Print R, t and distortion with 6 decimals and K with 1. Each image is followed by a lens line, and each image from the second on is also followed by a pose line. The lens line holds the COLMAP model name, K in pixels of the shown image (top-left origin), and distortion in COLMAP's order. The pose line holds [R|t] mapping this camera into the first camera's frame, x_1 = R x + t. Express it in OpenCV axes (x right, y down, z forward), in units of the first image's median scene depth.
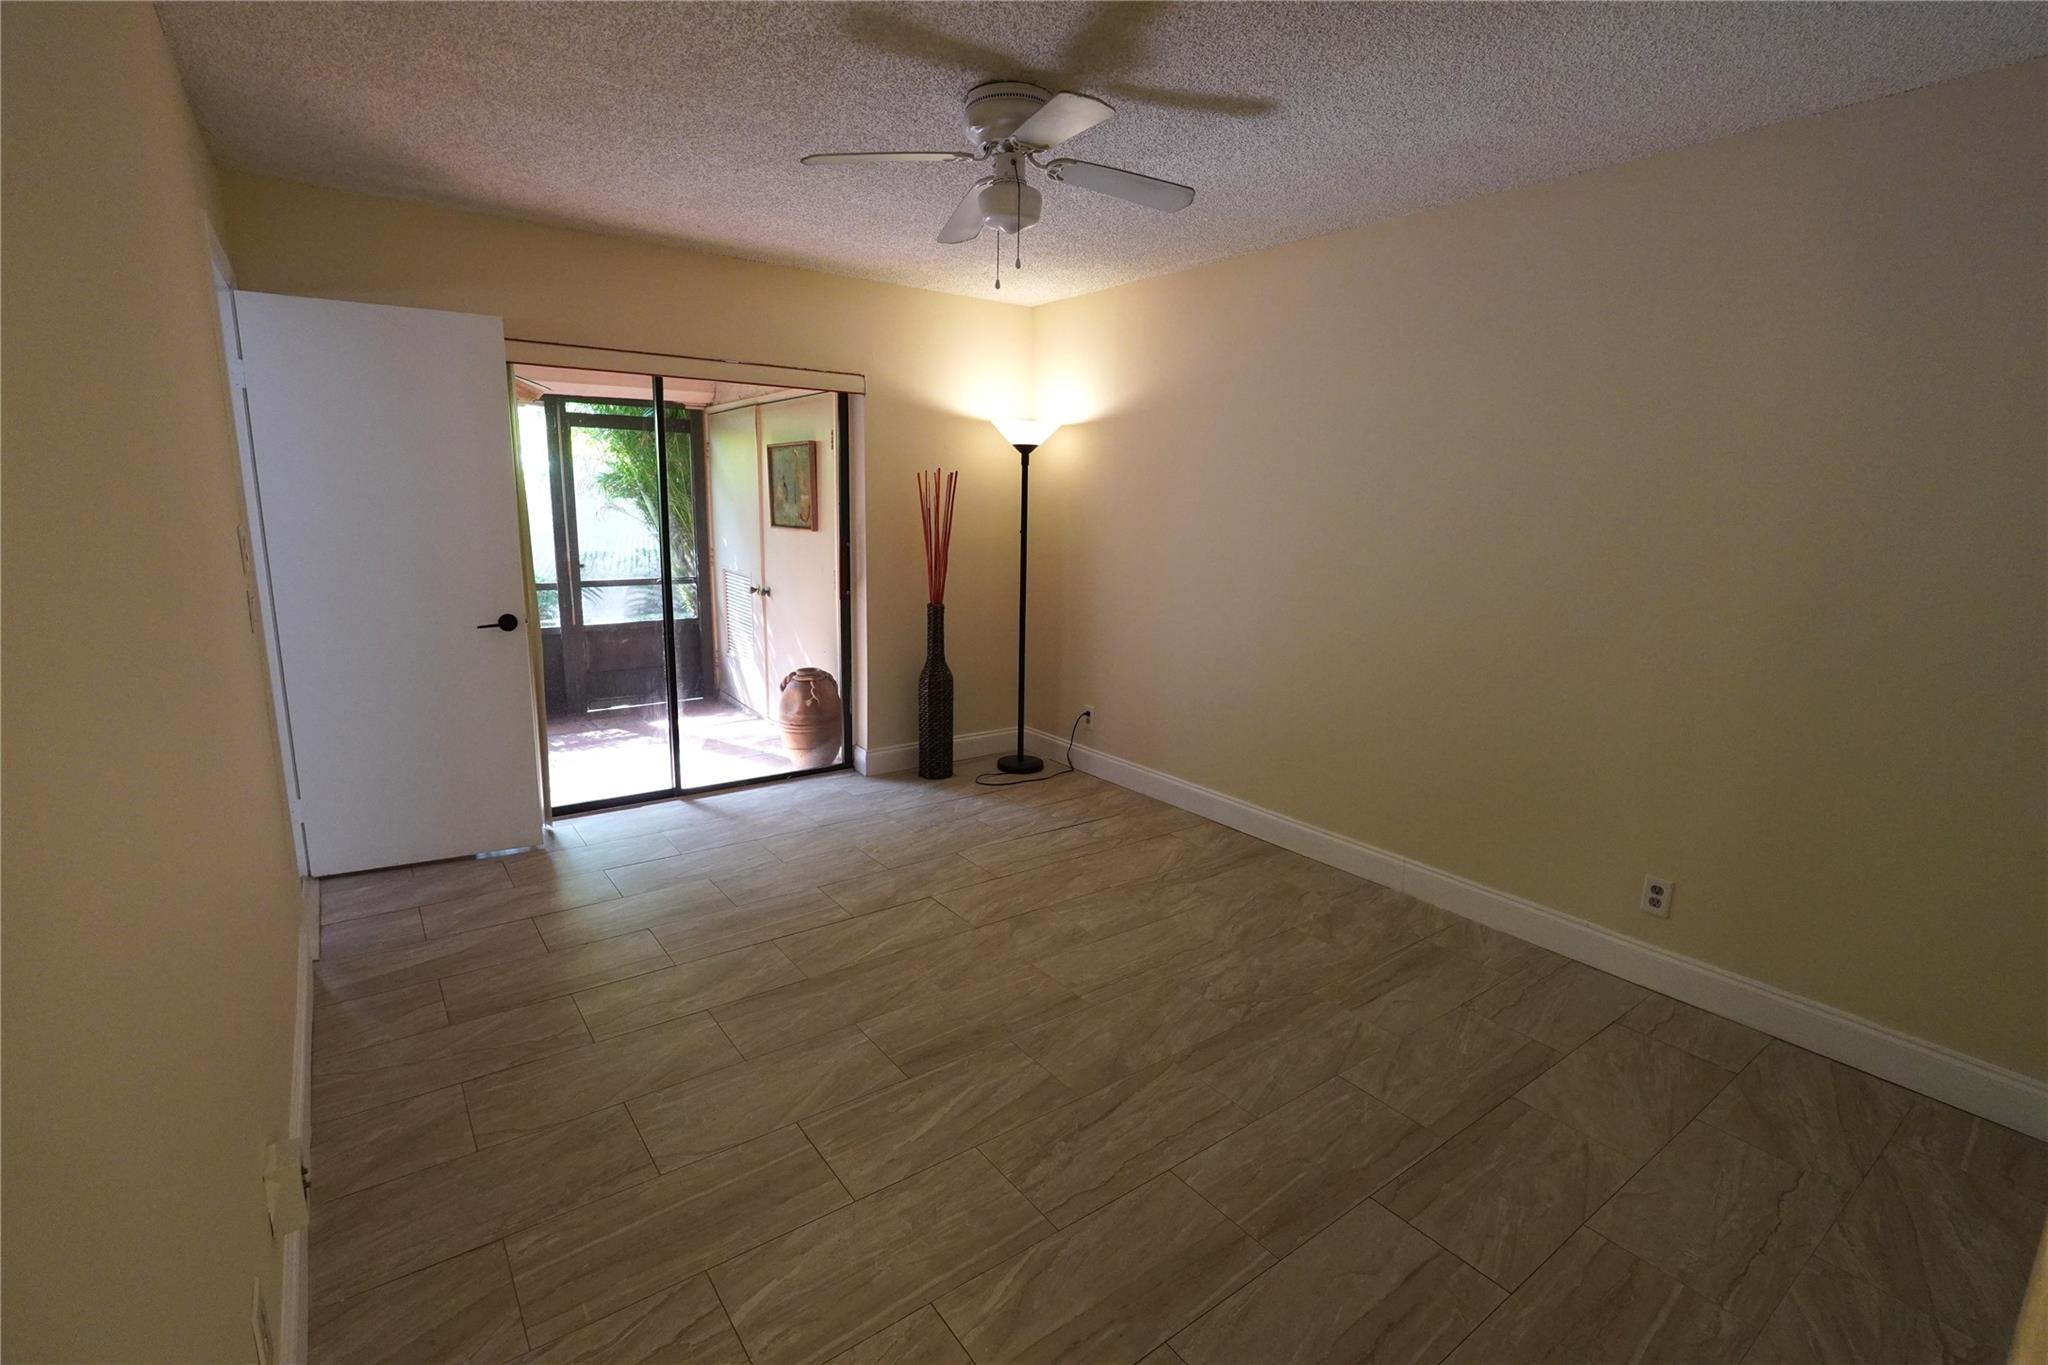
lens RADIAL K [[934.0, 0, 1027.2], [0, 934.0, 684.1], [0, 0, 1]] dist [-0.026646, 0.011971]
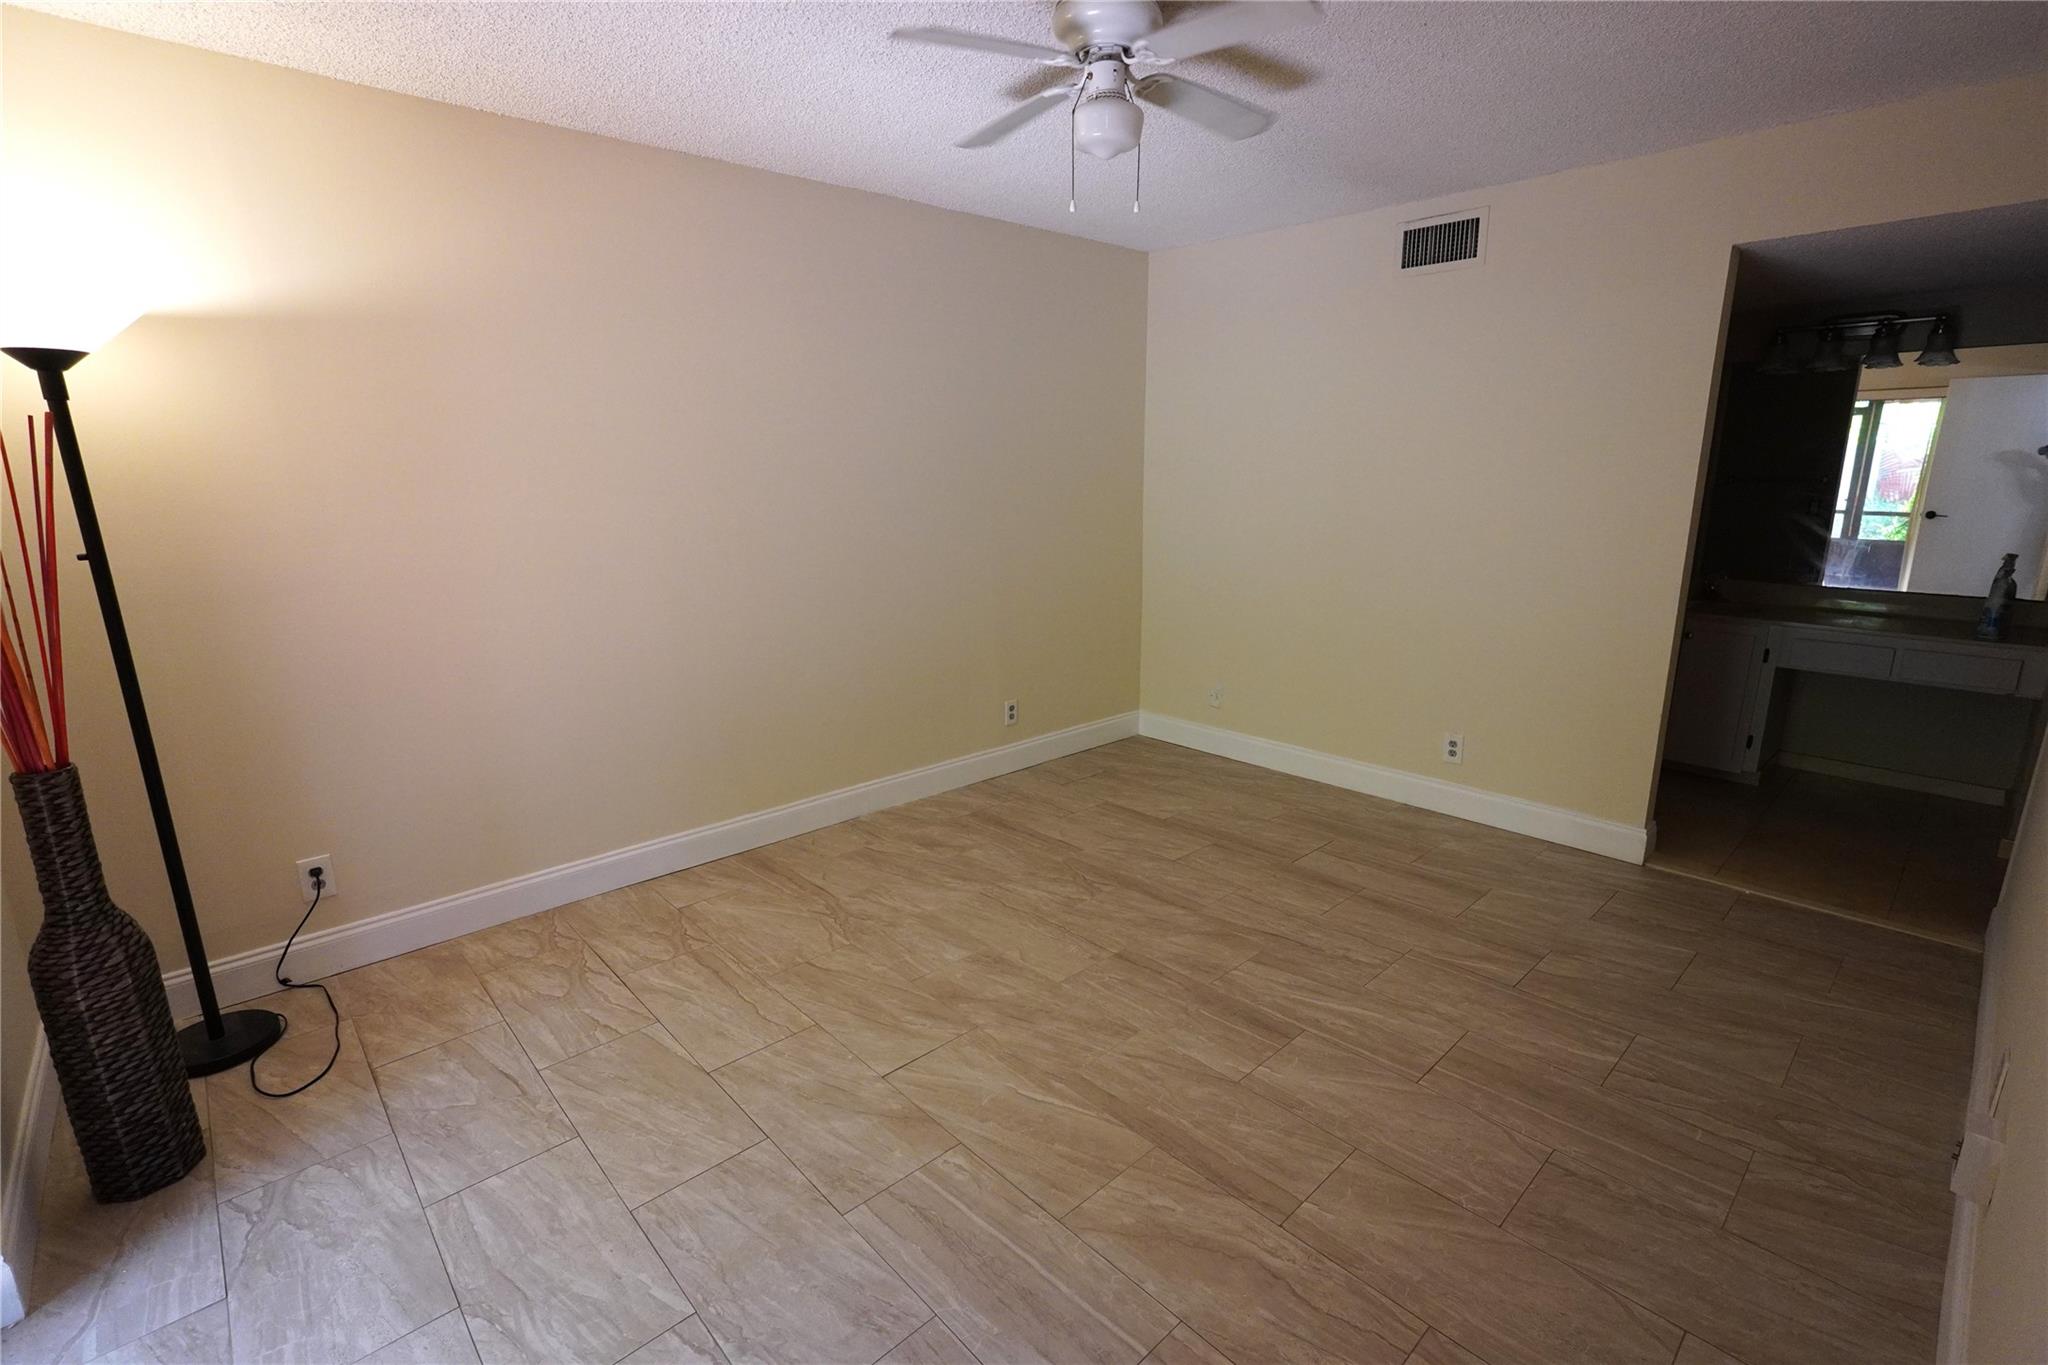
lens RADIAL K [[934.0, 0, 1027.2], [0, 934.0, 684.1], [0, 0, 1]] dist [-0.026646, 0.011971]
pose [[-0.112135, -0.251488, 0.961343, -0.695832], [0.197740, 0.942449, 0.269610, -0.198252], [-0.973820, 0.220328, -0.055952, 0.892395]]
